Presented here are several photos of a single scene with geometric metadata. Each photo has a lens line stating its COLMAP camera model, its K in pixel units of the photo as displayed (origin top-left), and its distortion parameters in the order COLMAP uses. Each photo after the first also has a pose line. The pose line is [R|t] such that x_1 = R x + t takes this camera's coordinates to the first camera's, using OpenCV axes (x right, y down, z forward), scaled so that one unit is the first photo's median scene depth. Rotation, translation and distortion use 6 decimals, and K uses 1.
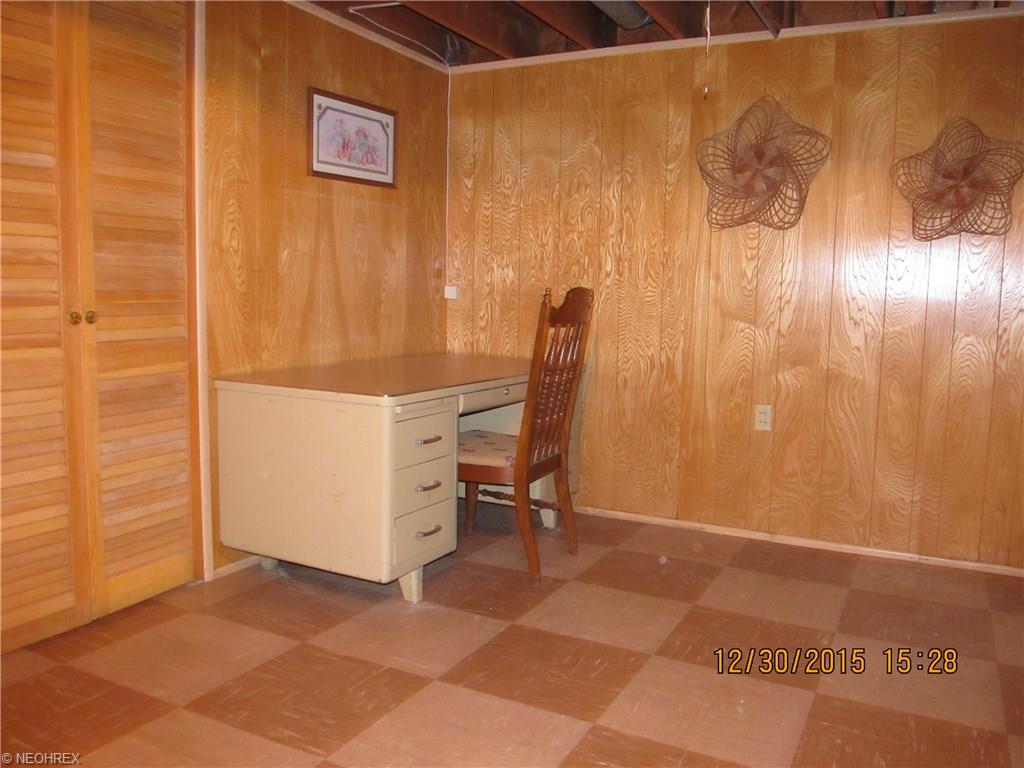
lens RADIAL K [[836.4, 0, 512.0], [0, 836.4, 384.0], [0, 0, 1]] dist [-0.068765, 0.013315]
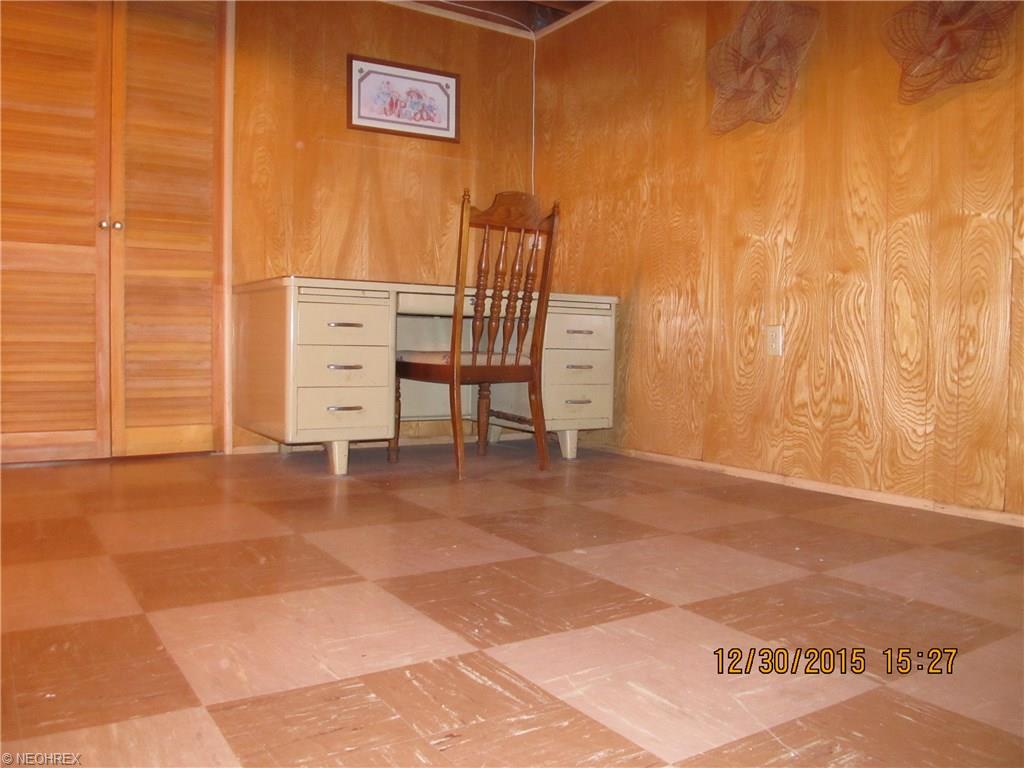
lens RADIAL K [[836.4, 0, 512.0], [0, 836.4, 384.0], [0, 0, 1]] dist [-0.068765, 0.013315]
pose [[0.873183, 0.017127, -0.487091, 0.506430], [-0.051736, 0.996993, -0.057688, 0.156331], [0.484638, 0.075573, 0.871444, 0.107780]]
